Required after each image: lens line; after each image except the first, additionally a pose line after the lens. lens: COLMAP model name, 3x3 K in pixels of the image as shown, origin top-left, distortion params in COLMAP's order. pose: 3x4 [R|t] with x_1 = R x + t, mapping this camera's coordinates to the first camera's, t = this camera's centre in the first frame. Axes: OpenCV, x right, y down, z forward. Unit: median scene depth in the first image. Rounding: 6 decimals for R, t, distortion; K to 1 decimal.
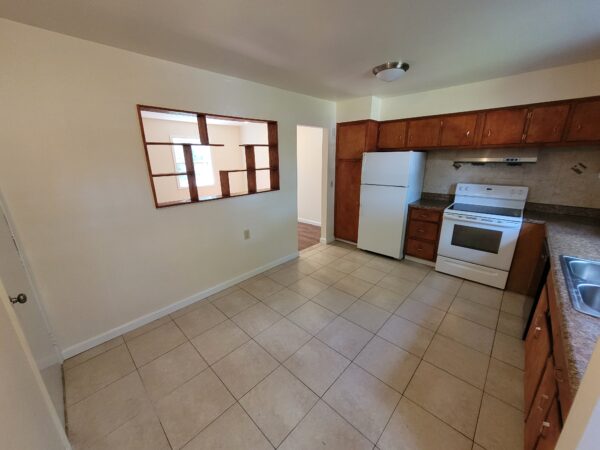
lens RADIAL K [[235.1, 0, 300.9], [0, 235.1, 224.7], [0, 0, 1]] dist [0.002518, -0.000107]
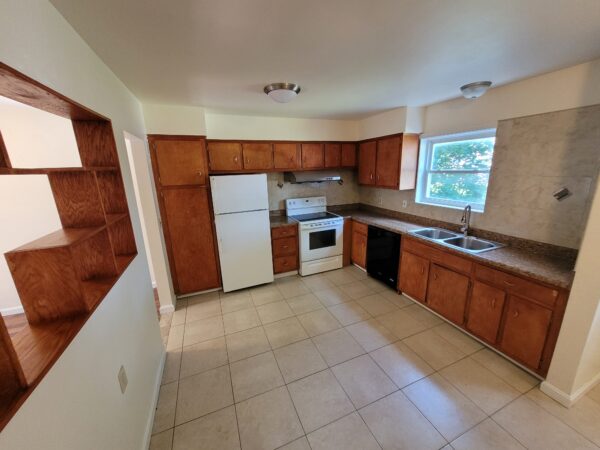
lens RADIAL K [[235.1, 0, 300.4], [0, 235.1, 225.1], [0, 0, 1]] dist [0.002518, -0.000107]
pose [[0.409663, -0.217970, 0.885813, -0.386051], [0.278045, 0.954665, 0.106324, -0.165667], [-0.868831, 0.202739, 0.451697, 0.452780]]
